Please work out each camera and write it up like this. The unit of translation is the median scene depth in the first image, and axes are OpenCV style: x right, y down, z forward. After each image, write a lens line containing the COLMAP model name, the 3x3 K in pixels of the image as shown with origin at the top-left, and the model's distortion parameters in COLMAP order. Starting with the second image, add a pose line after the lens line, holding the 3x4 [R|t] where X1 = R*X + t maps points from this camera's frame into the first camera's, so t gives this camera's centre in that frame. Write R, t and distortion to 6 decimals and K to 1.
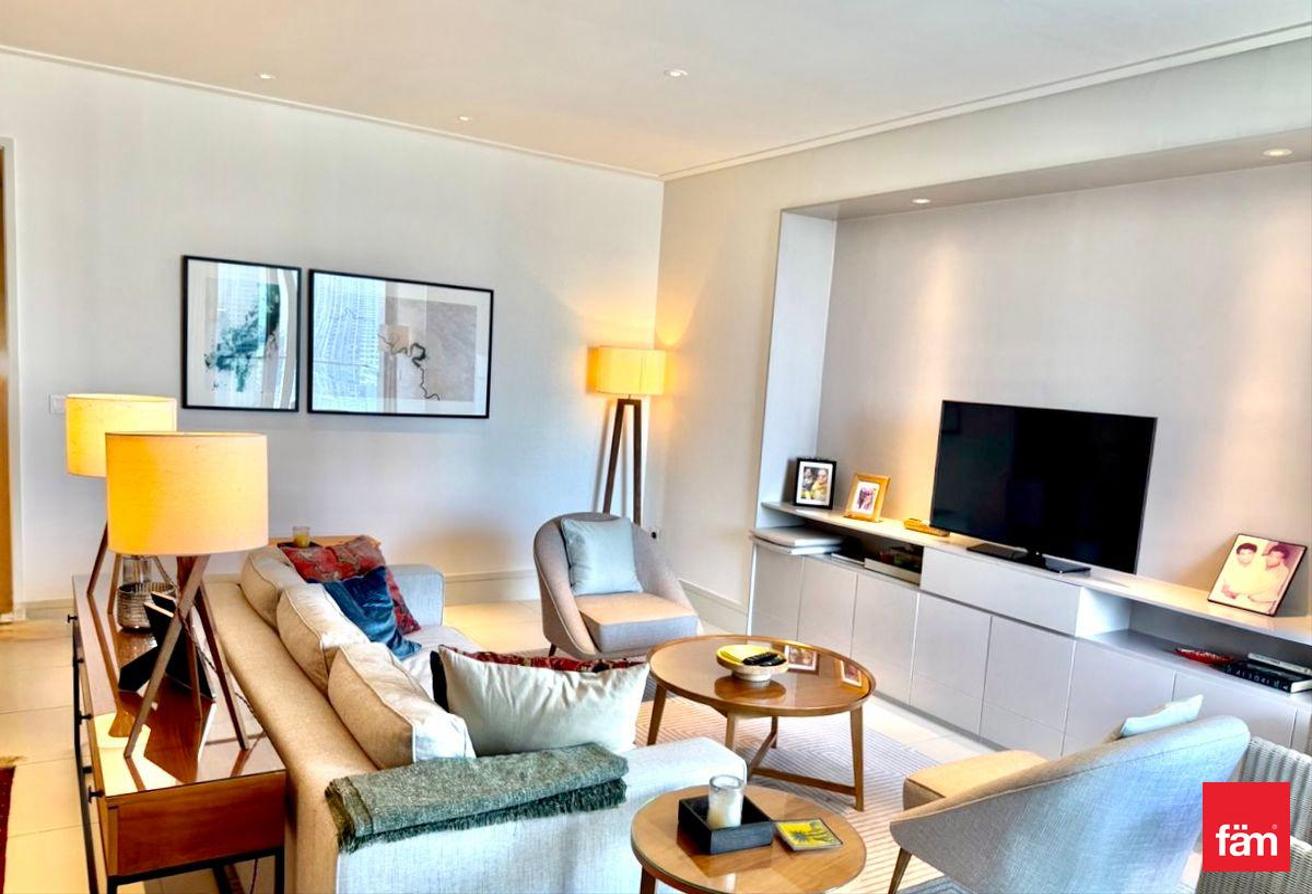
lens RADIAL K [[941.9, 0, 656.6], [0, 941.9, 501.3], [0, 0, 1]] dist [0.001189, 0.000332]
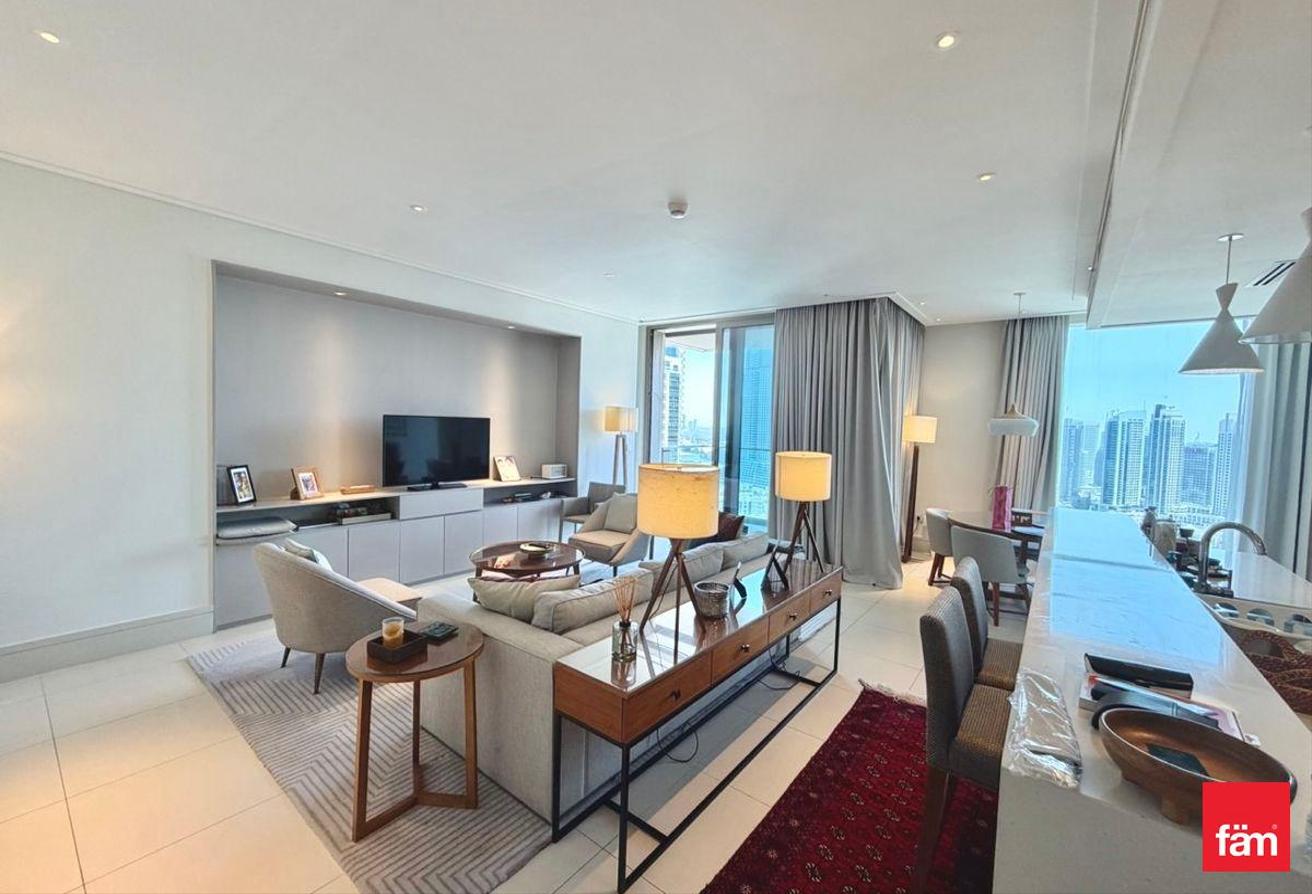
lens RADIAL K [[529.0, 0, 656.0], [0, 529.0, 447.0], [0, 0, 1]] dist [0.000390, 0.000014]
pose [[-0.332859, -0.141552, 0.932292, -0.803706], [0.062441, 0.983191, 0.171573, -0.186219], [-0.940907, 0.115323, -0.318425, 0.830193]]
